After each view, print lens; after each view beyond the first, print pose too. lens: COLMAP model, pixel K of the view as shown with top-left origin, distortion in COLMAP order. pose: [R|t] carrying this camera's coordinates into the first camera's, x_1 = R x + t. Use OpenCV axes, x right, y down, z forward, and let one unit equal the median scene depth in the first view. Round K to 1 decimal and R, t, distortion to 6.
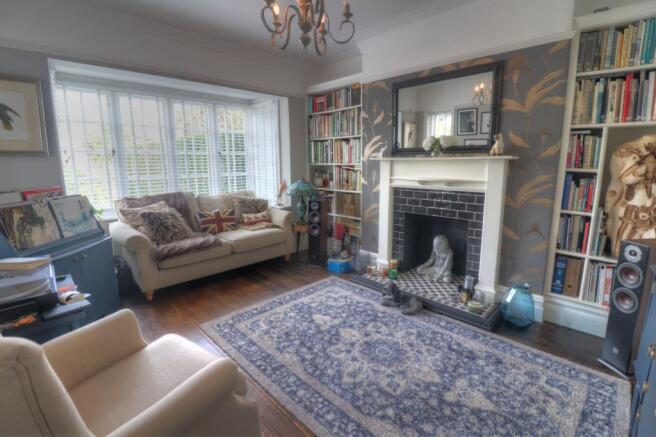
lens RADIAL K [[303.9, 0, 327.6], [0, 303.9, 210.4], [0, 0, 1]] dist [-0.001983, -0.016192]
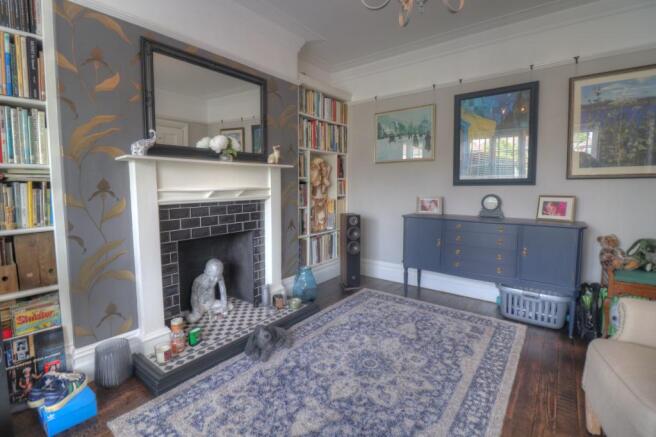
lens RADIAL K [[303.9, 0, 327.6], [0, 303.9, 210.4], [0, 0, 1]] dist [-0.001983, -0.016192]
pose [[-0.136264, -0.075540, 0.987788, -0.590023], [0.165705, 0.981304, 0.097903, -0.094827], [-0.976716, 0.177022, -0.121199, 0.993523]]
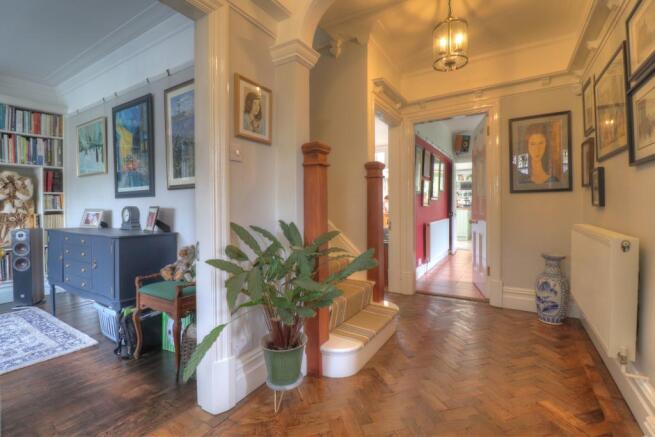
lens RADIAL K [[303.4, 0, 327.1], [0, 303.4, 210.4], [0, 0, 1]] dist [-0.001983, -0.016192]
pose [[-0.242722, -0.004217, 0.970087, -0.811185], [0.164739, 0.985287, 0.045502, 0.155736], [-0.956006, 0.170855, -0.238456, -0.246123]]
